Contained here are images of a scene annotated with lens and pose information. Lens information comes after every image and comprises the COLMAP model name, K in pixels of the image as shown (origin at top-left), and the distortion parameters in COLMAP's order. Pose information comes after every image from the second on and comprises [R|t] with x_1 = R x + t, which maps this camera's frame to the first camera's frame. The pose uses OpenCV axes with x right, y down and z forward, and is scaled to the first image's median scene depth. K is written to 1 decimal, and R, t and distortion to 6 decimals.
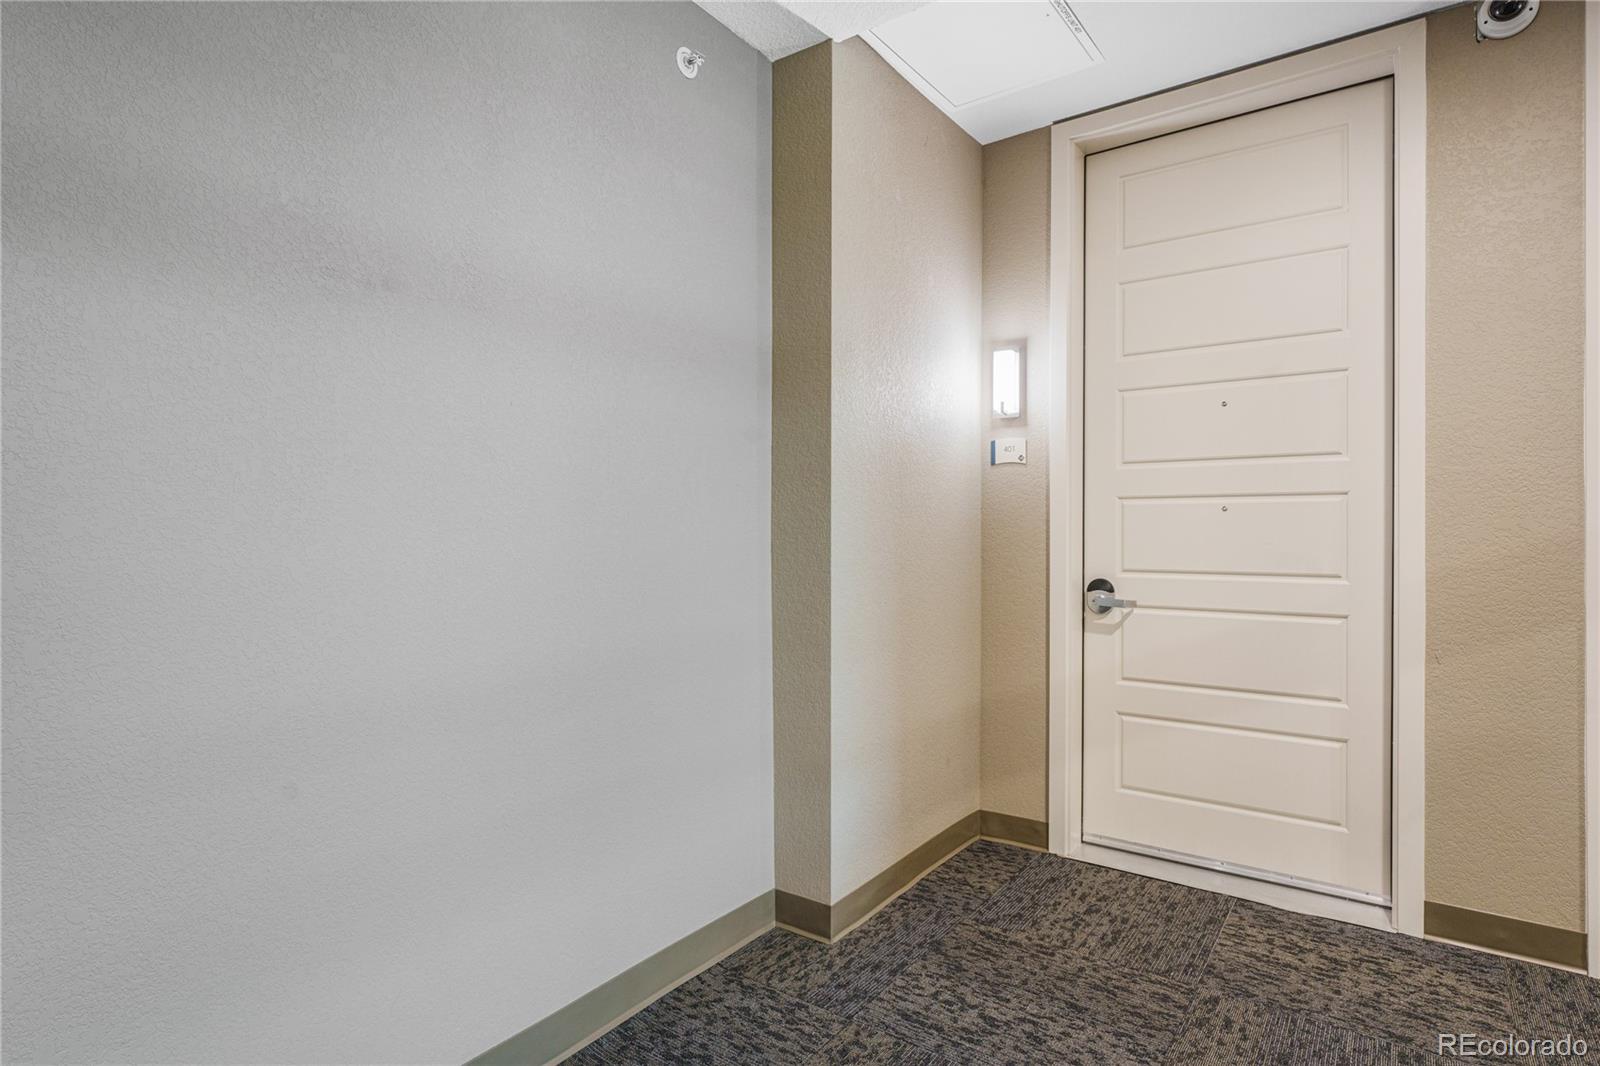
lens RADIAL K [[834.3, 0, 800.0], [0, 834.3, 533.0], [0, 0, 1]] dist [-0.000210, 0.000016]
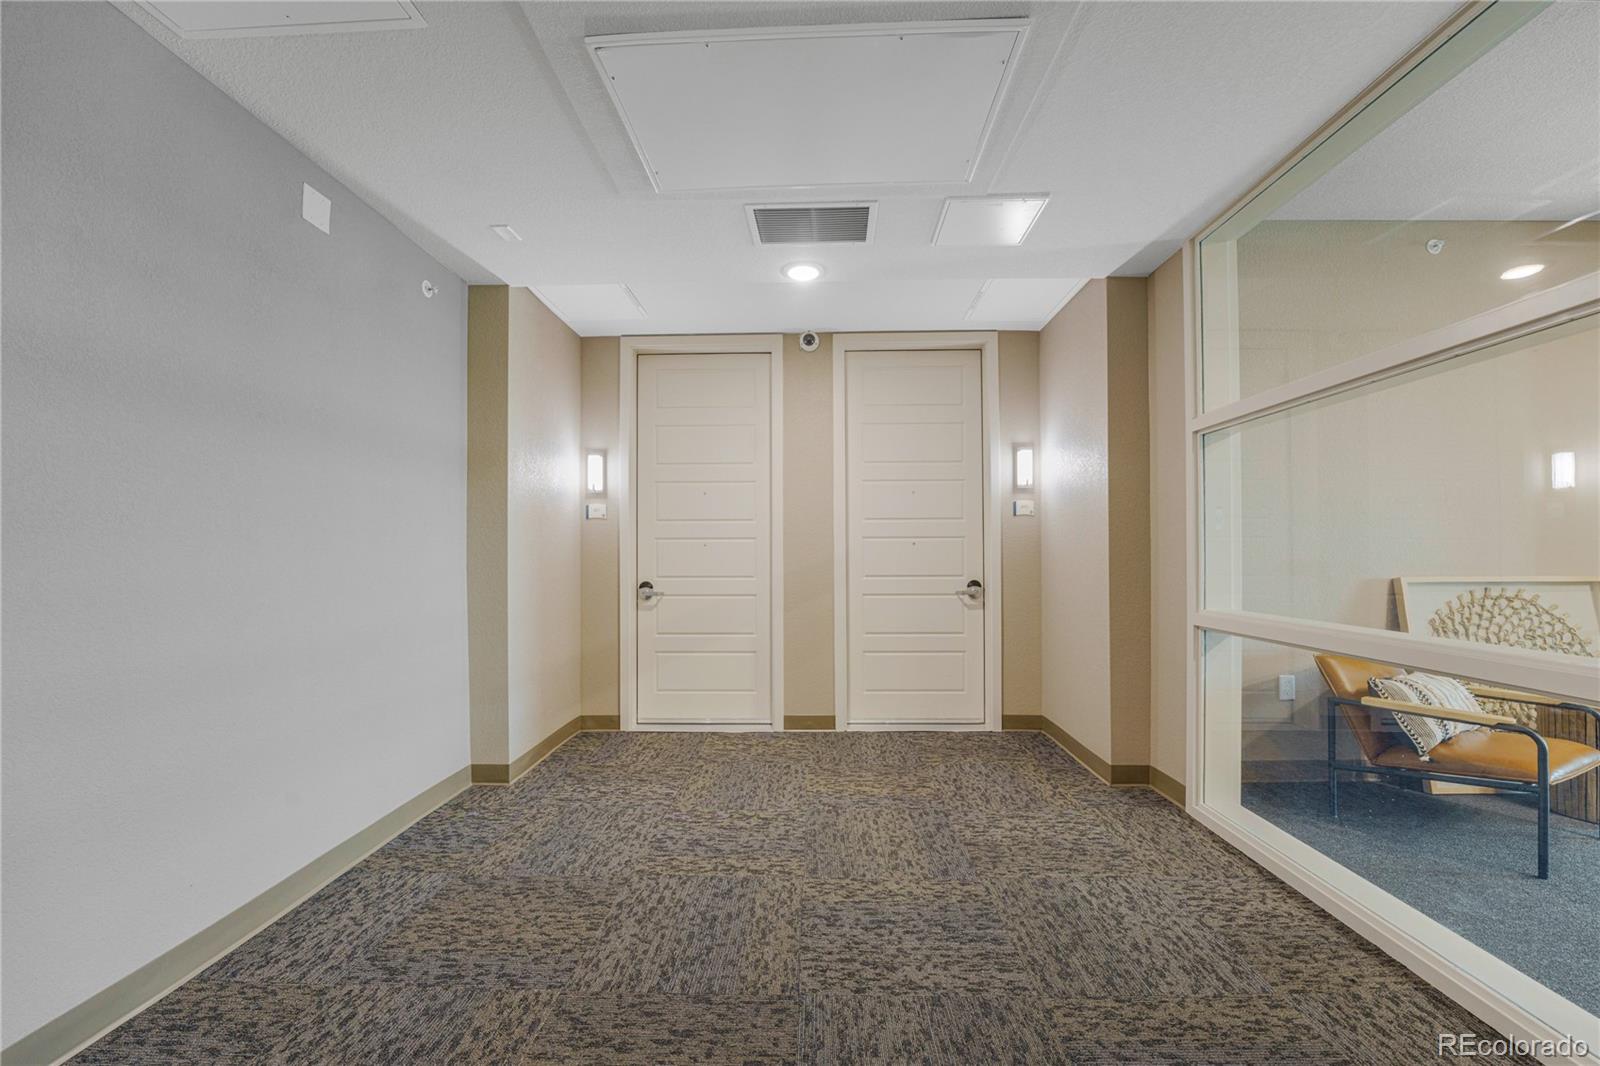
lens RADIAL K [[655.8, 0, 796.3], [0, 655.8, 550.9], [0, 0, 1]] dist [-0.018848, 0.000243]
pose [[0.824130, 0.000217, 0.566401, -0.237815], [0.005012, 0.999958, -0.007675, -0.000415], [-0.566379, 0.009164, 0.824094, -0.492416]]
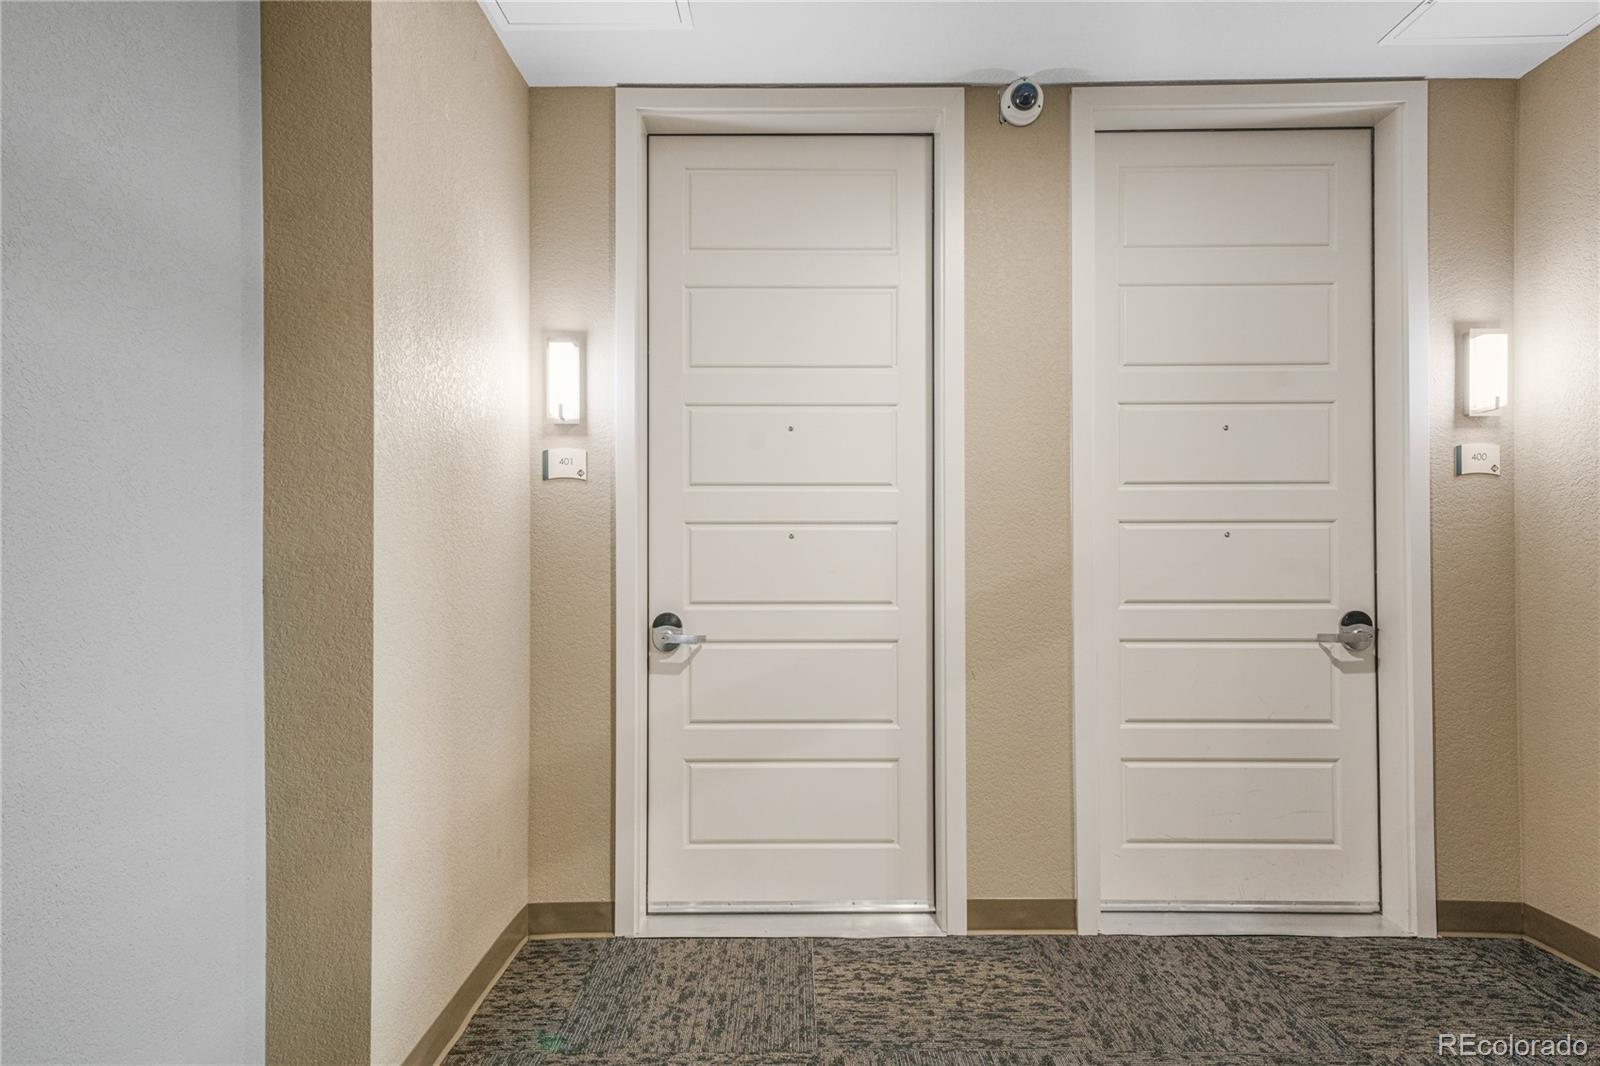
lens RADIAL K [[897.8, 0, 794.8], [0, 897.8, 553.0], [0, 0, 1]] dist [0.027517, 0.000651]
pose [[0.807010, 0.001616, 0.590535, -0.119511], [0.003330, 0.999968, -0.007288, -0.002139], [-0.590528, 0.007848, 0.806979, 0.171923]]
